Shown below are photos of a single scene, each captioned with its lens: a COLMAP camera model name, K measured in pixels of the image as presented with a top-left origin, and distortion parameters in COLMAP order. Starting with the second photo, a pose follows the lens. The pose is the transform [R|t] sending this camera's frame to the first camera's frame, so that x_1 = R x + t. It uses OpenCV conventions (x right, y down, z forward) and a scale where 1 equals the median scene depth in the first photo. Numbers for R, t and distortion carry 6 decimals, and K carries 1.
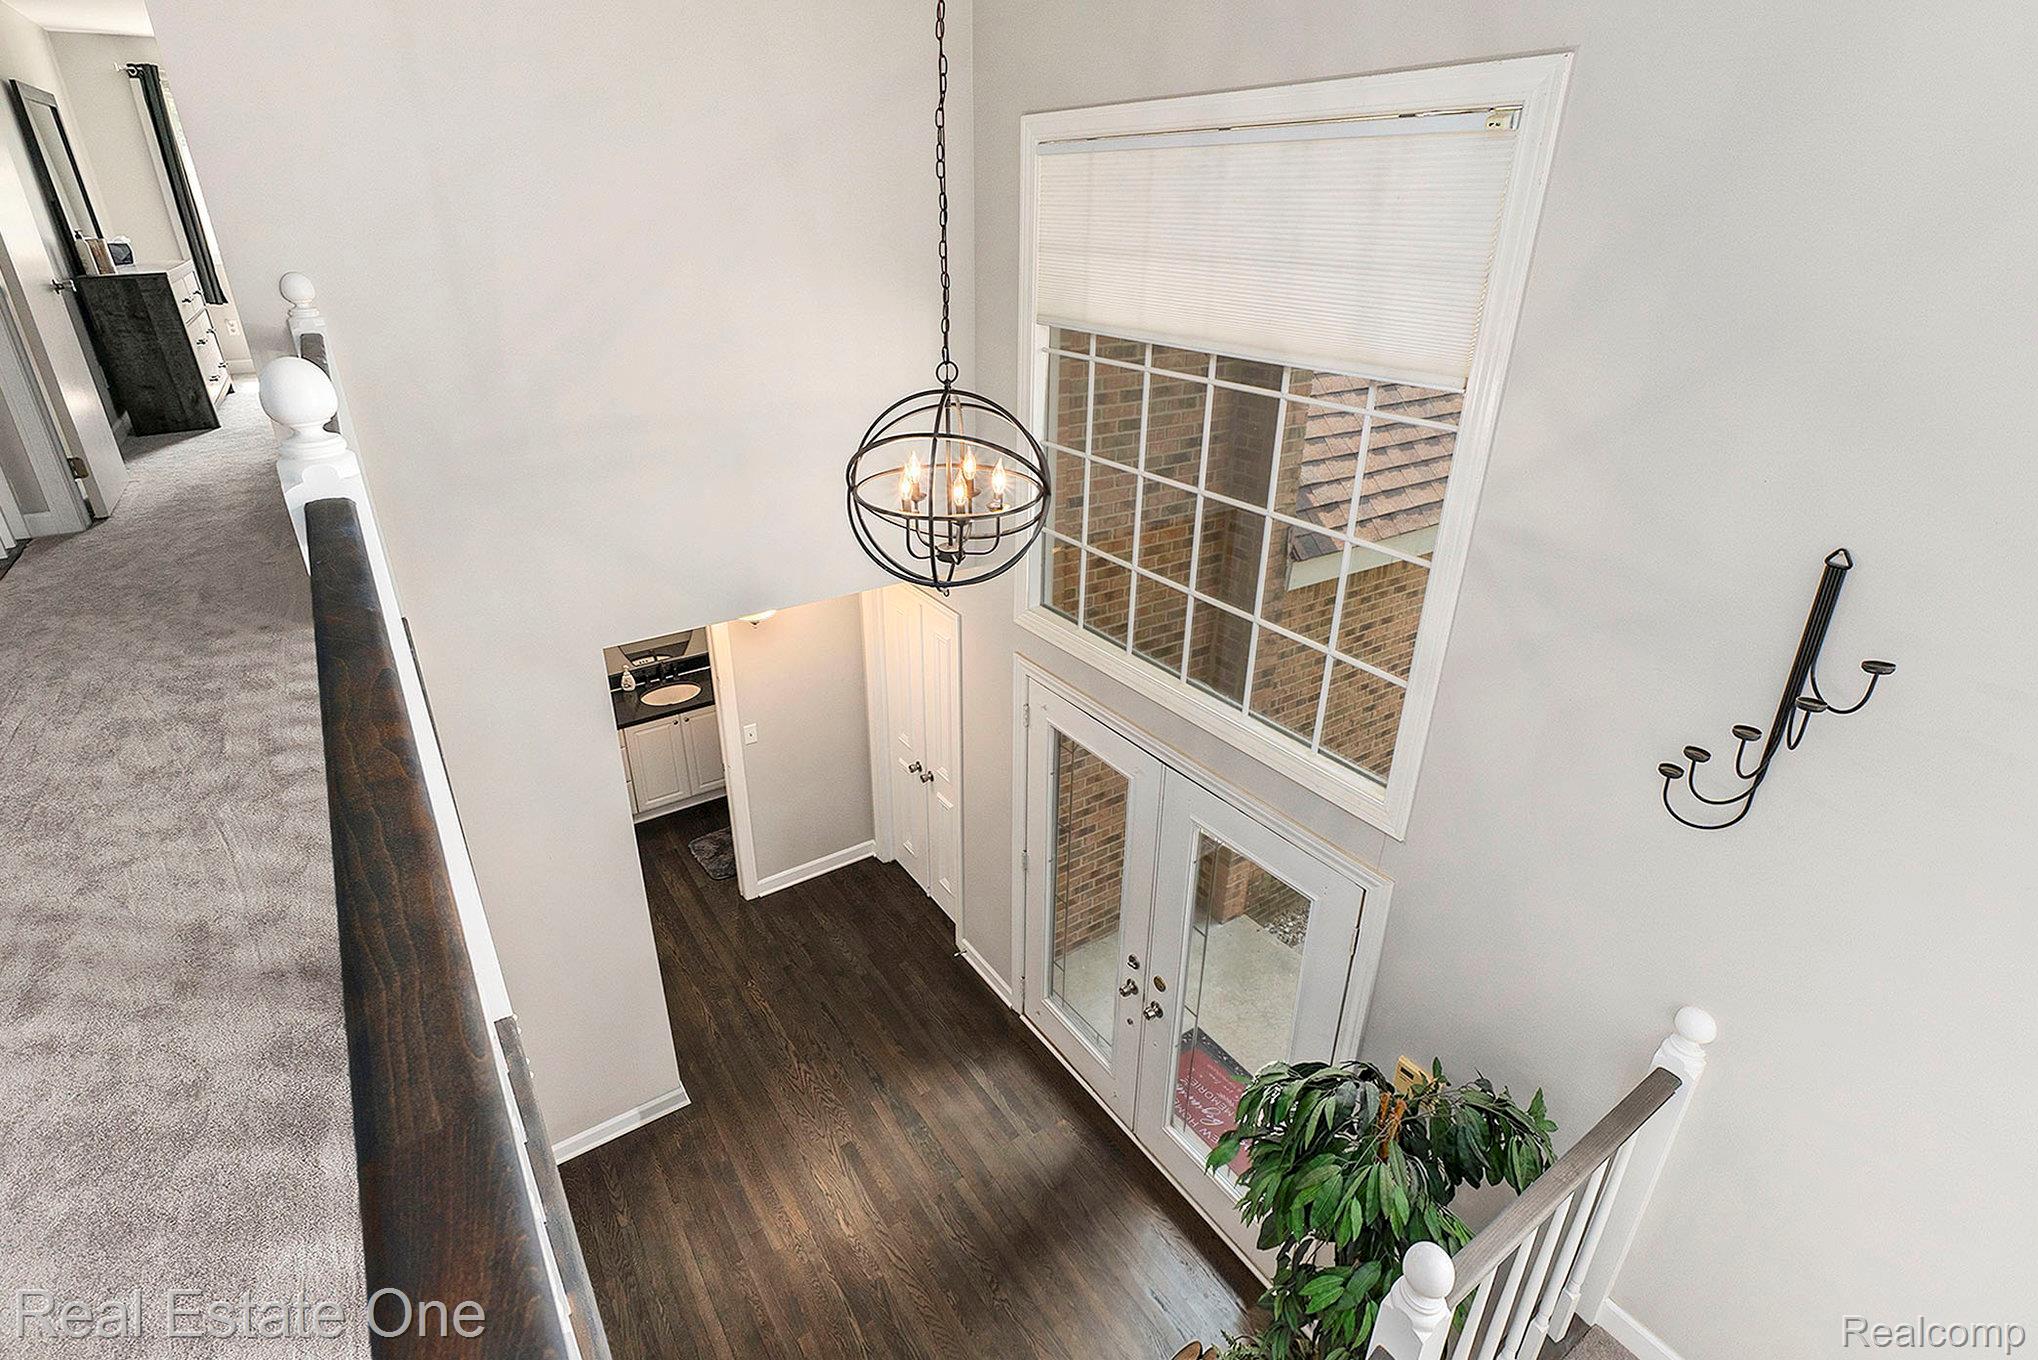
lens RADIAL K [[960.3, 0, 1019.0], [0, 960.3, 680.0], [0, 0, 1]] dist [-0.000802, -0.000233]
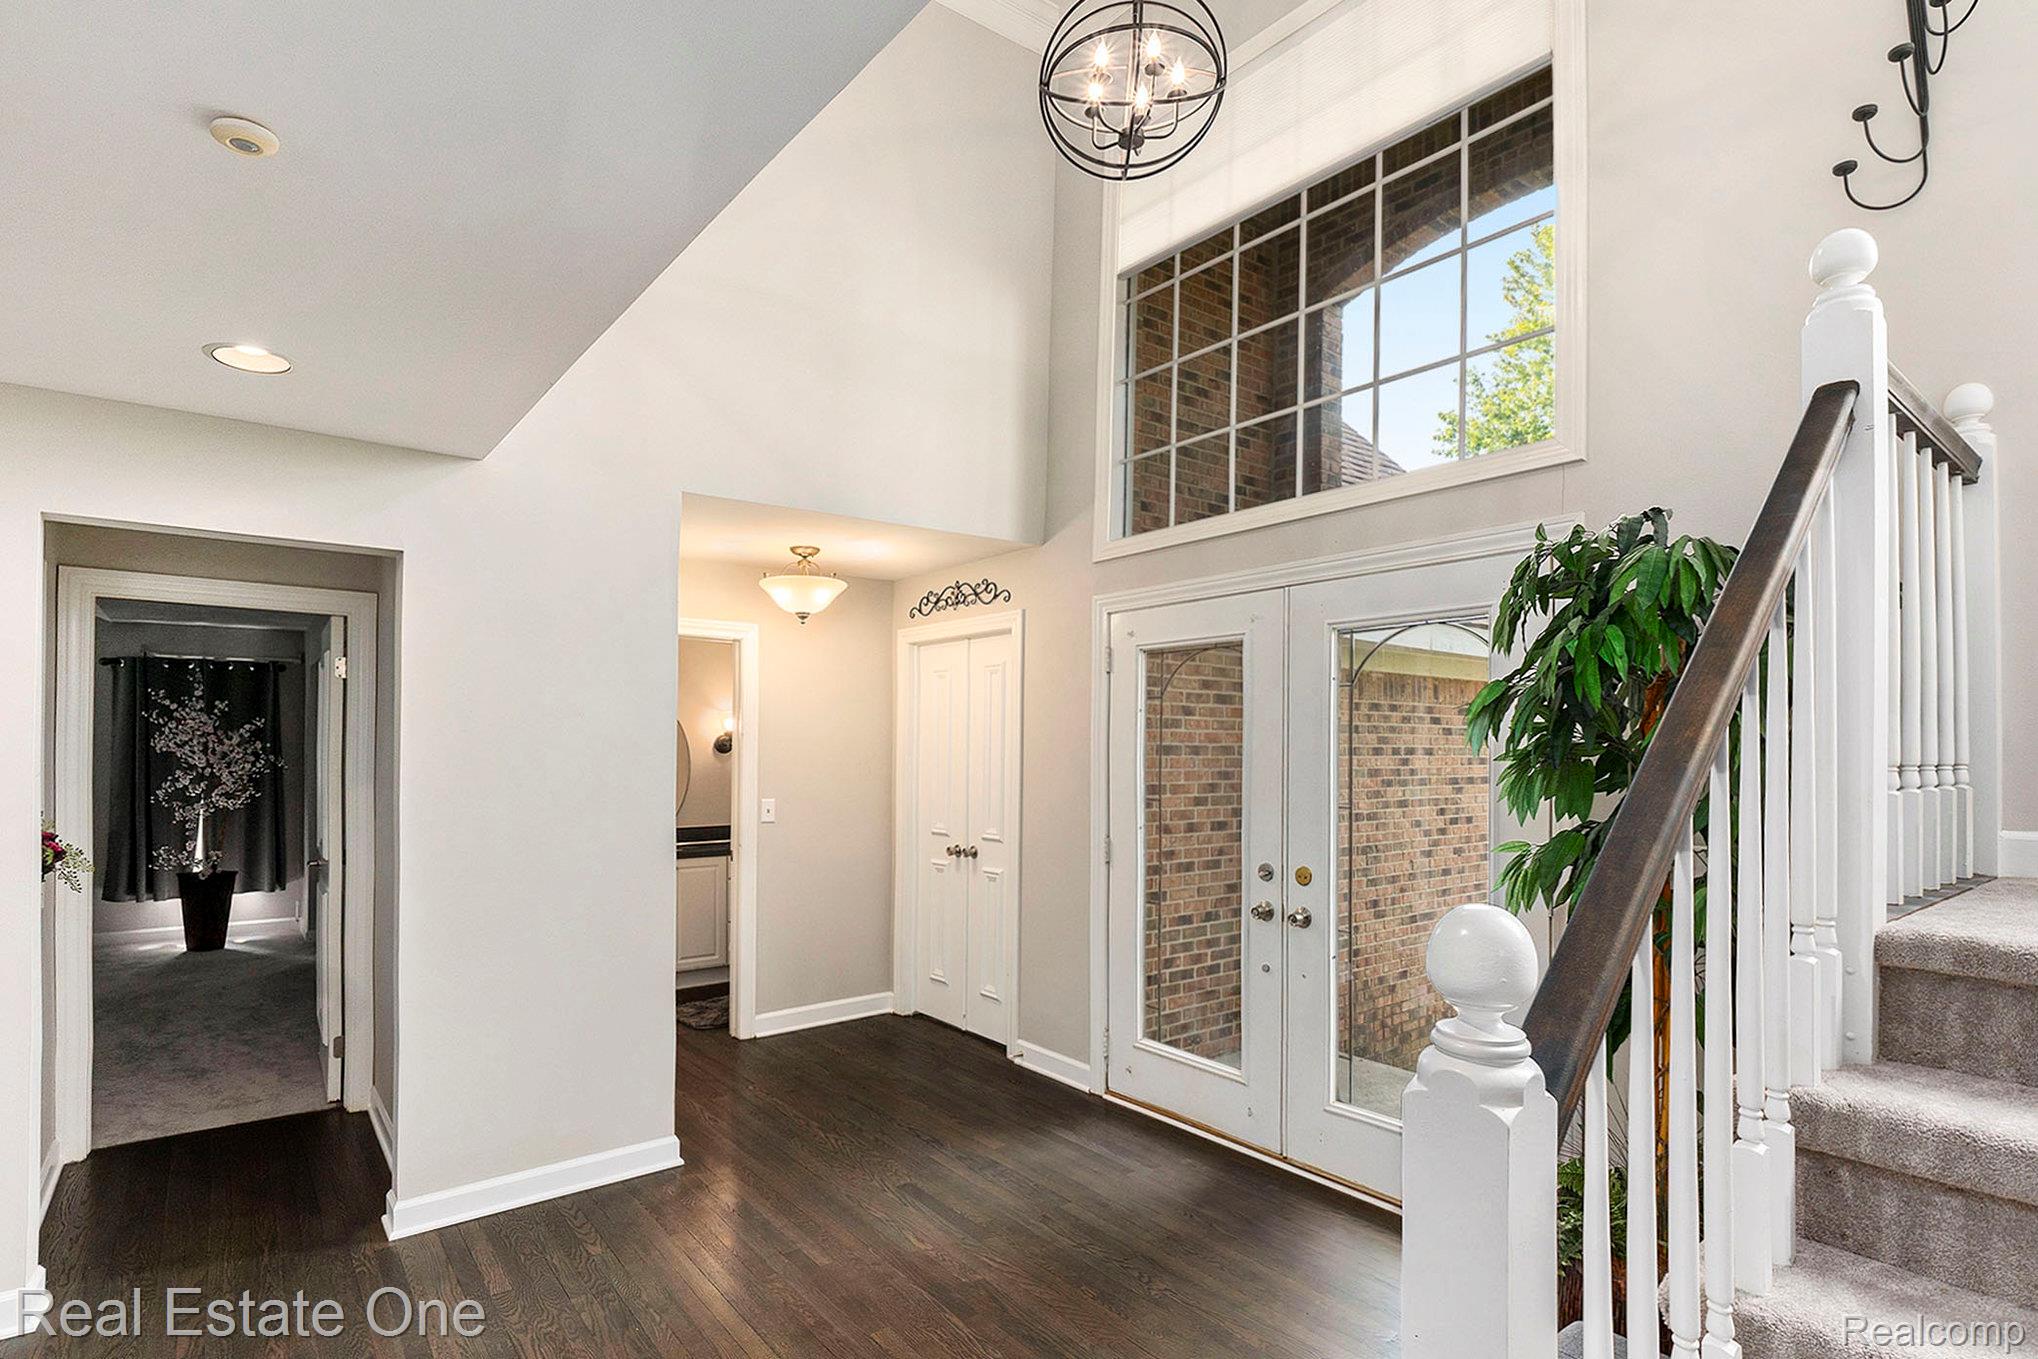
lens RADIAL K [[1005.9, 0, 1025.3], [0, 1005.9, 687.9], [0, 0, 1]] dist [-0.005032, -0.000906]
pose [[0.997520, 0.002081, 0.070351, -0.132268], [0.029515, 0.895060, -0.444967, 0.454595], [-0.063895, 0.445940, 0.892779, 0.131589]]
